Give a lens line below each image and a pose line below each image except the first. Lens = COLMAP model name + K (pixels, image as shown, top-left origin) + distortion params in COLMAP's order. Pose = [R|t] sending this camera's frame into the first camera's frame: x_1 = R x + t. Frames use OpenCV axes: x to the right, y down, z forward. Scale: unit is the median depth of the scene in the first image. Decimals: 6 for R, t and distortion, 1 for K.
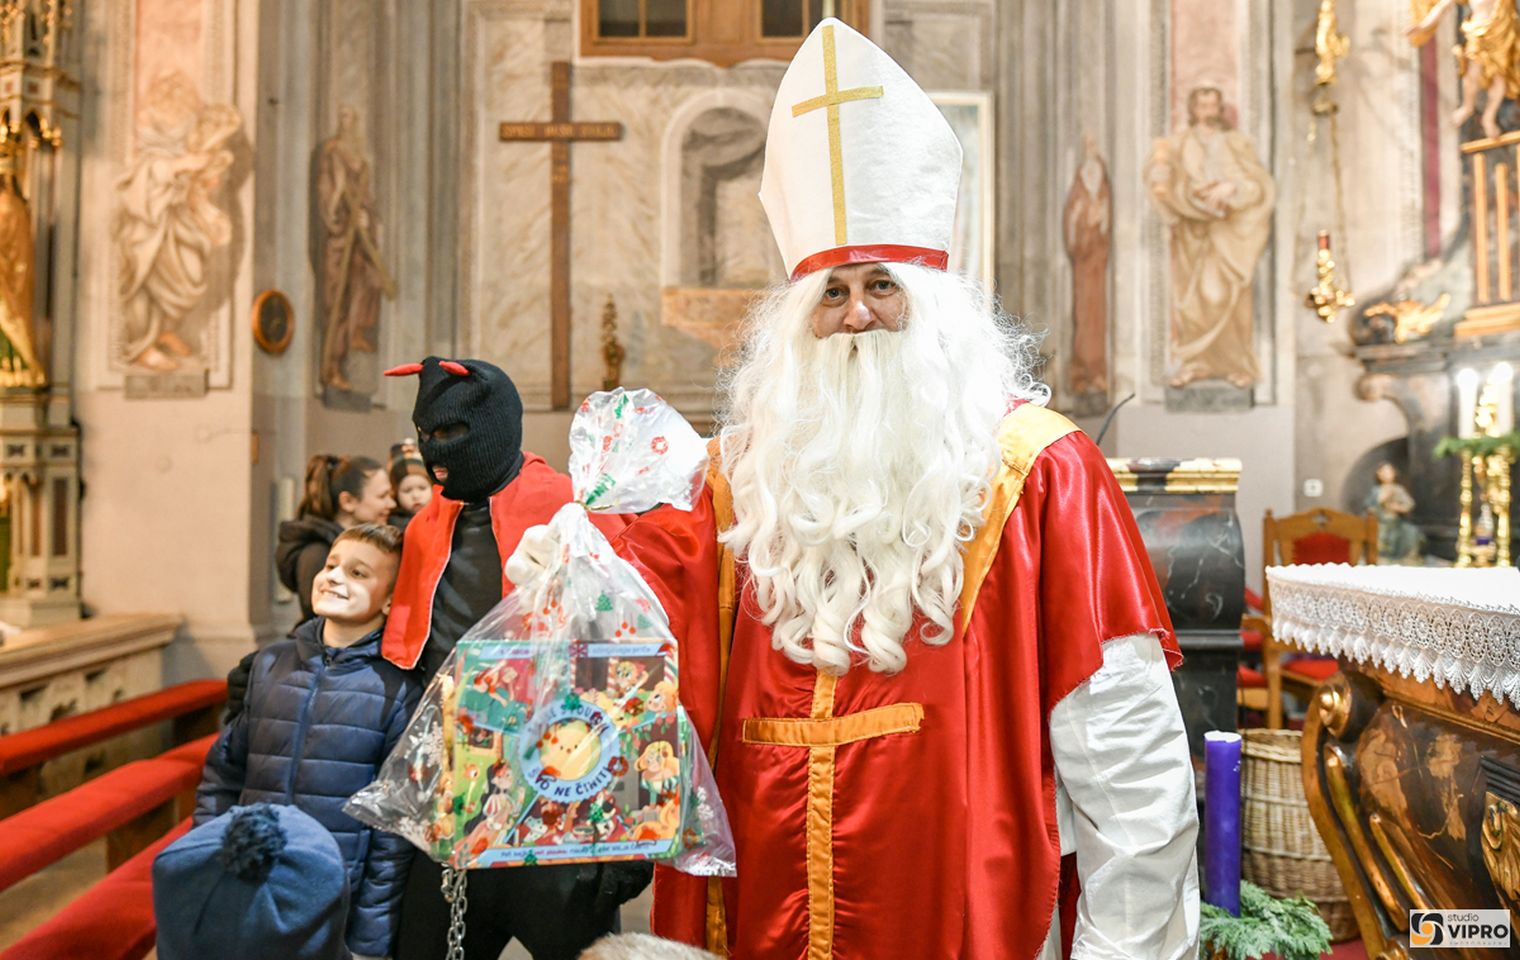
lens RADIAL K [[1185.5, 0, 760.0], [0, 1185.5, 480.0], [0, 0, 1]] dist [-0.026107, -0.002998]
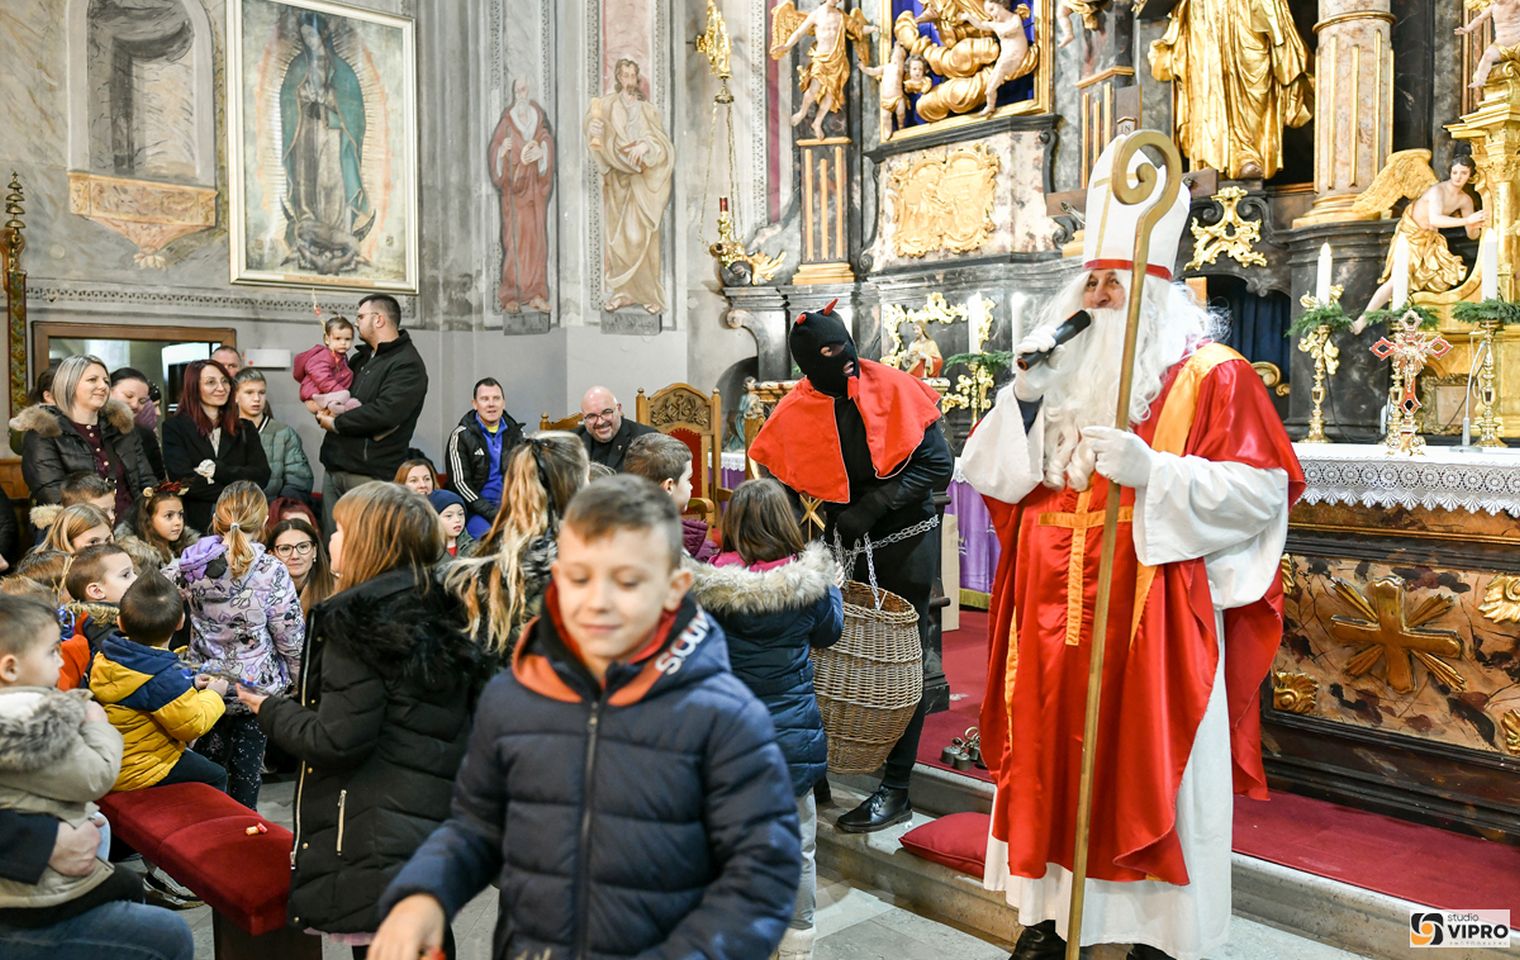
lens RADIAL K [[1185.5, 0, 760.0], [0, 1185.5, 480.0], [0, 0, 1]] dist [-0.026107, -0.002998]
pose [[0.757548, -0.045126, 0.651218, -0.319873], [-0.003539, 0.997309, 0.073226, 0.003196], [-0.652770, -0.057776, 0.755350, -0.017208]]
